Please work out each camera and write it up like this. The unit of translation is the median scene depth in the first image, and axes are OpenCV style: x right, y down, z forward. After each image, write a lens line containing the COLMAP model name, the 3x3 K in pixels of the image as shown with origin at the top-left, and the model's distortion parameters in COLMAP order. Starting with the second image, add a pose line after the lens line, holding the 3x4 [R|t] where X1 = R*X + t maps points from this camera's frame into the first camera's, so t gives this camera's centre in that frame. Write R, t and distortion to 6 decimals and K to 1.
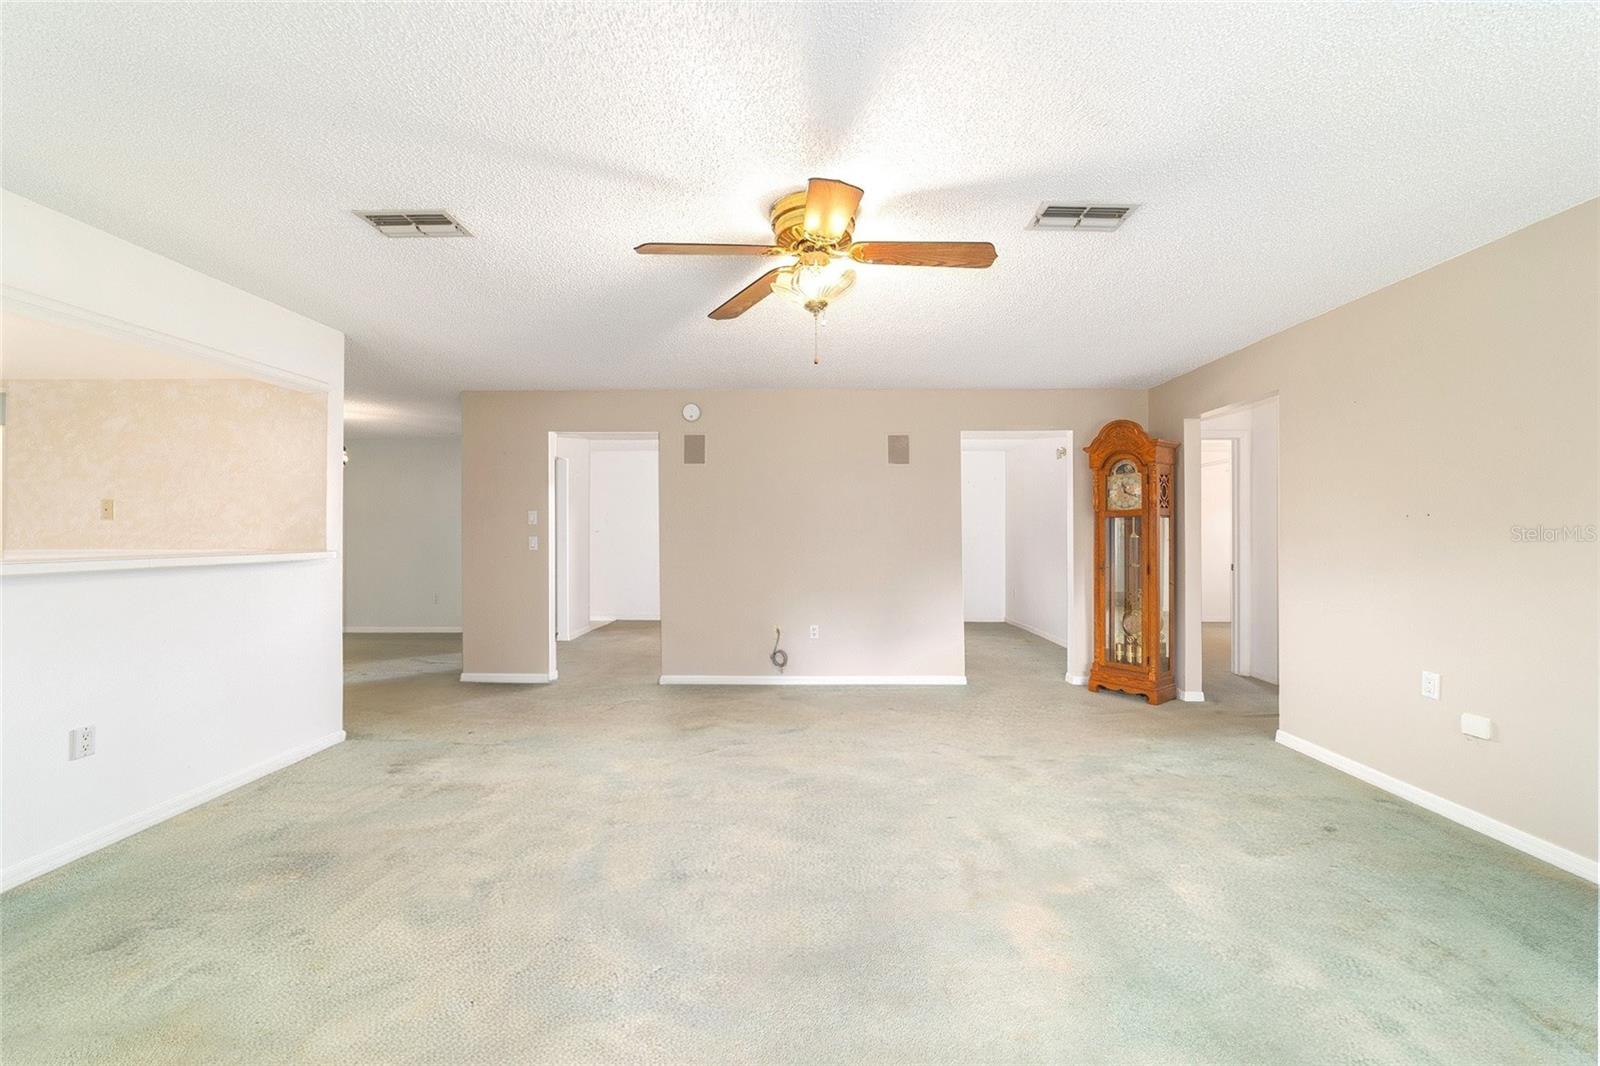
lens RADIAL K [[613.5, 0, 793.1], [0, 613.5, 533.6], [0, 0, 1]] dist [0.000854, 0.000101]
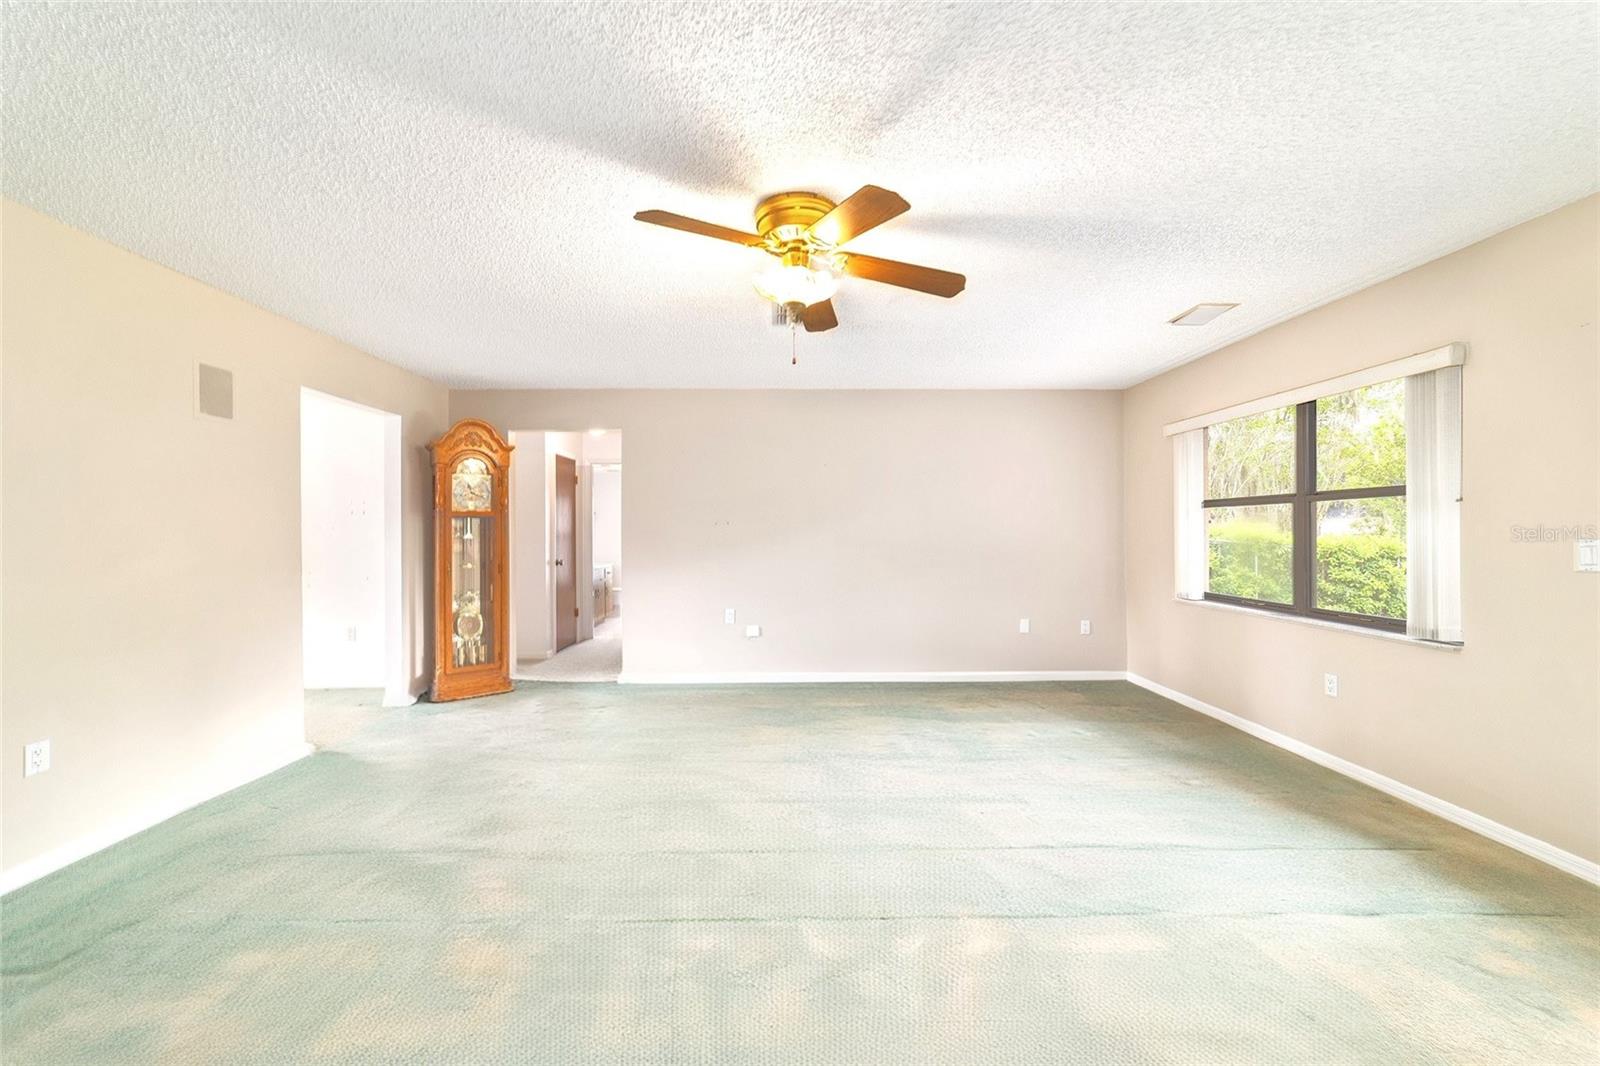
lens RADIAL K [[613.5, 0, 793.1], [0, 613.5, 533.6], [0, 0, 1]] dist [0.000854, 0.000101]
pose [[-0.030660, -0.003275, 0.999524, -0.460433], [0.003035, 0.999990, 0.003369, -0.003251], [-0.999525, 0.003137, -0.030650, 0.501421]]
